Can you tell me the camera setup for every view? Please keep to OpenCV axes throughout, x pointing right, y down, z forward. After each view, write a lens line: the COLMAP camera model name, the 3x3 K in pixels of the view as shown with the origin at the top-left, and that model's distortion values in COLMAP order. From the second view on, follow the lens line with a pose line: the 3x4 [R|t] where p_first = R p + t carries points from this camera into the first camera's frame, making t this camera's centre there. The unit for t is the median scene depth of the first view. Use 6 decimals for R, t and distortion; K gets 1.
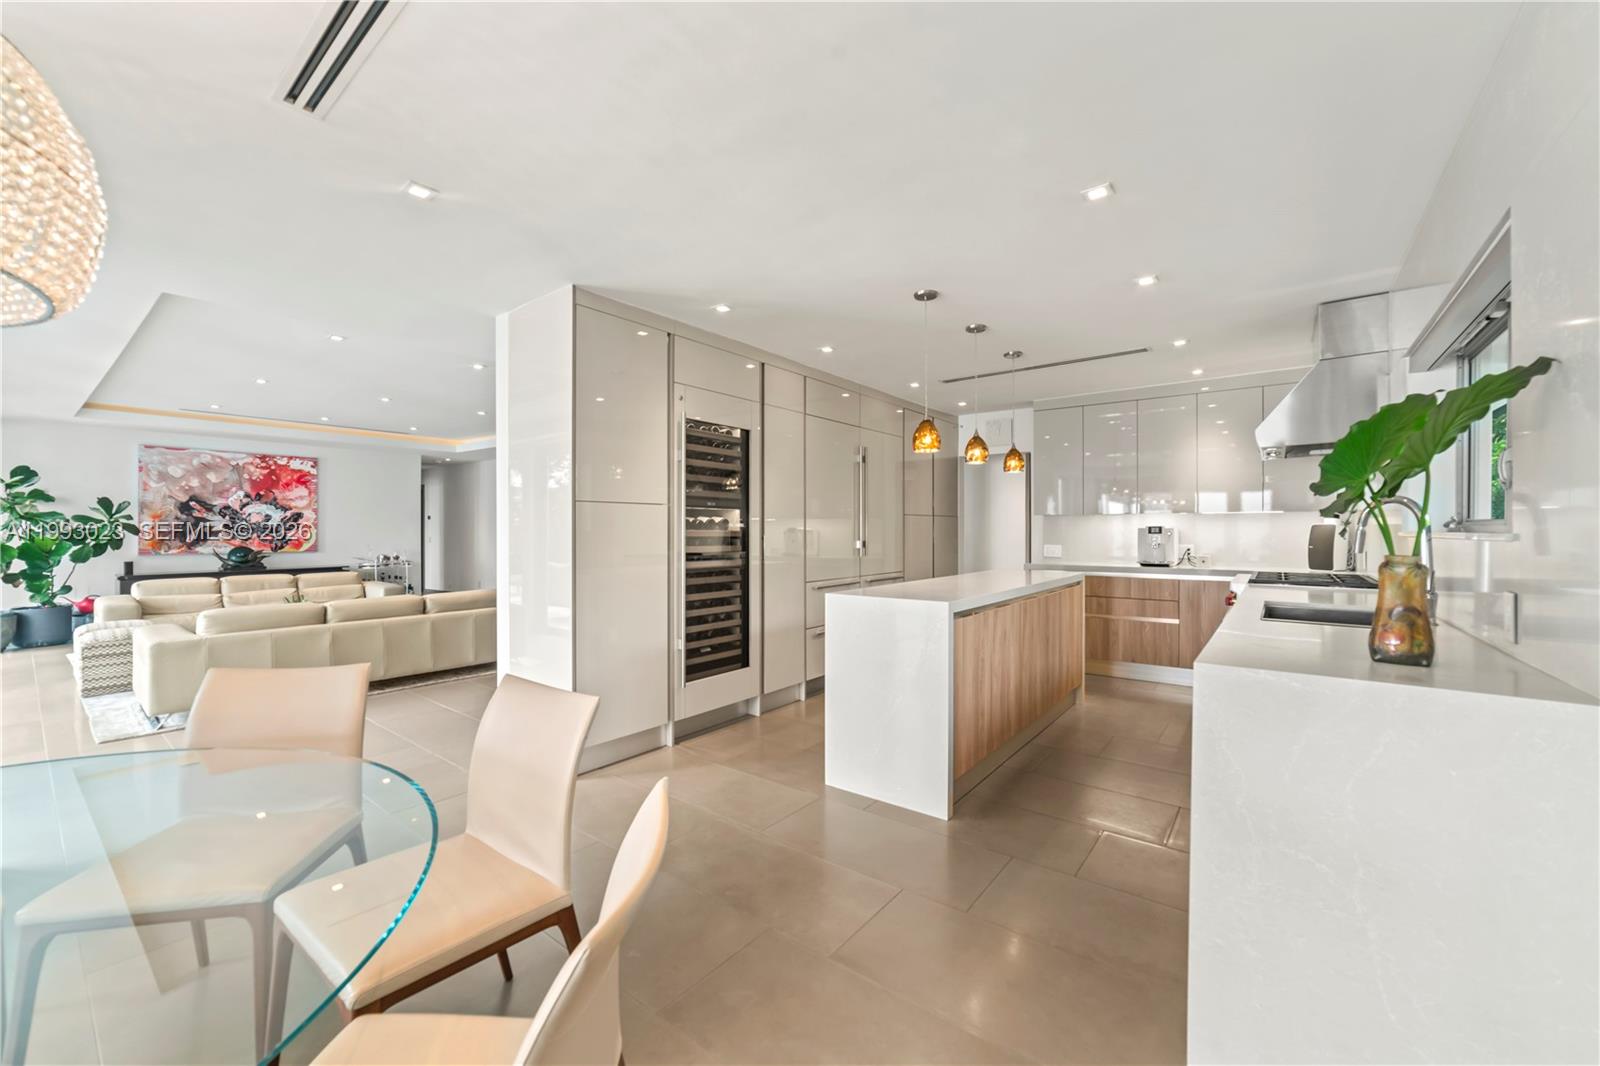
lens RADIAL K [[634.4, 0, 794.7], [0, 634.4, 534.6], [0, 0, 1]] dist [-0.014425, 0.002697]
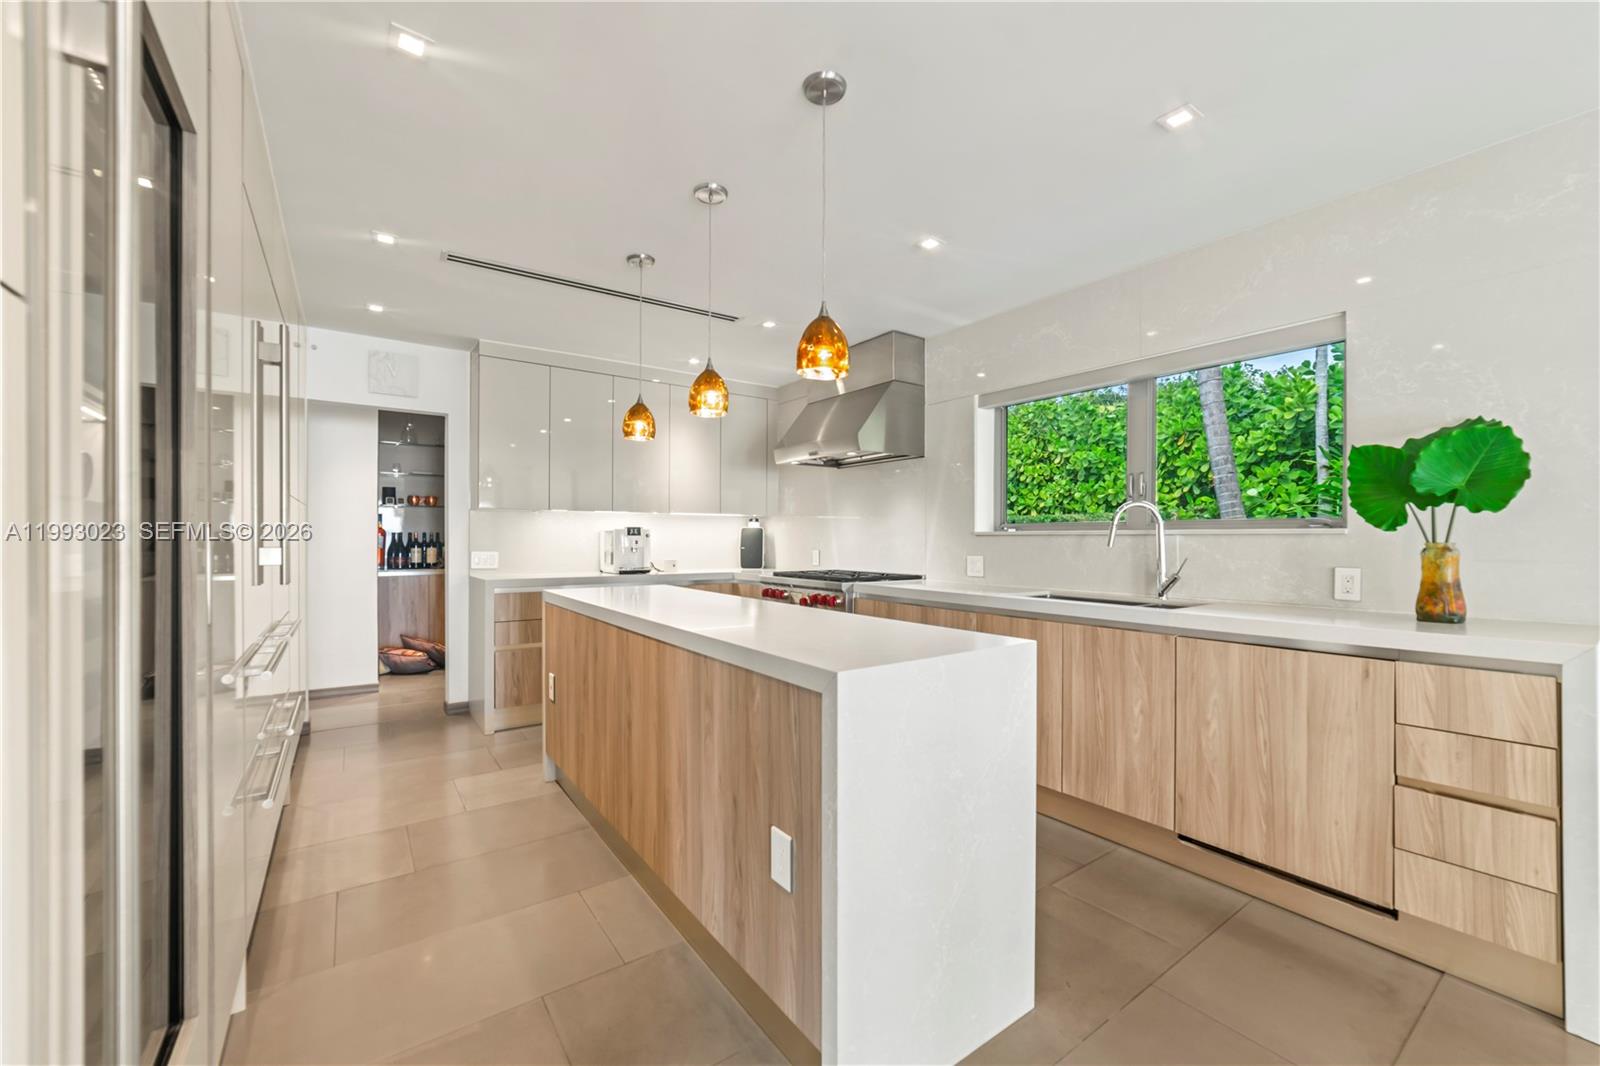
lens RADIAL K [[634.4, 0, 799.6], [0, 634.4, 534.1], [0, 0, 1]] dist [-0.014425, 0.002697]
pose [[0.278243, 0.003151, 0.960505, -0.216394], [0.005393, 0.999974, -0.004843, 0.001588], [-0.960495, 0.006528, 0.278219, 0.609528]]
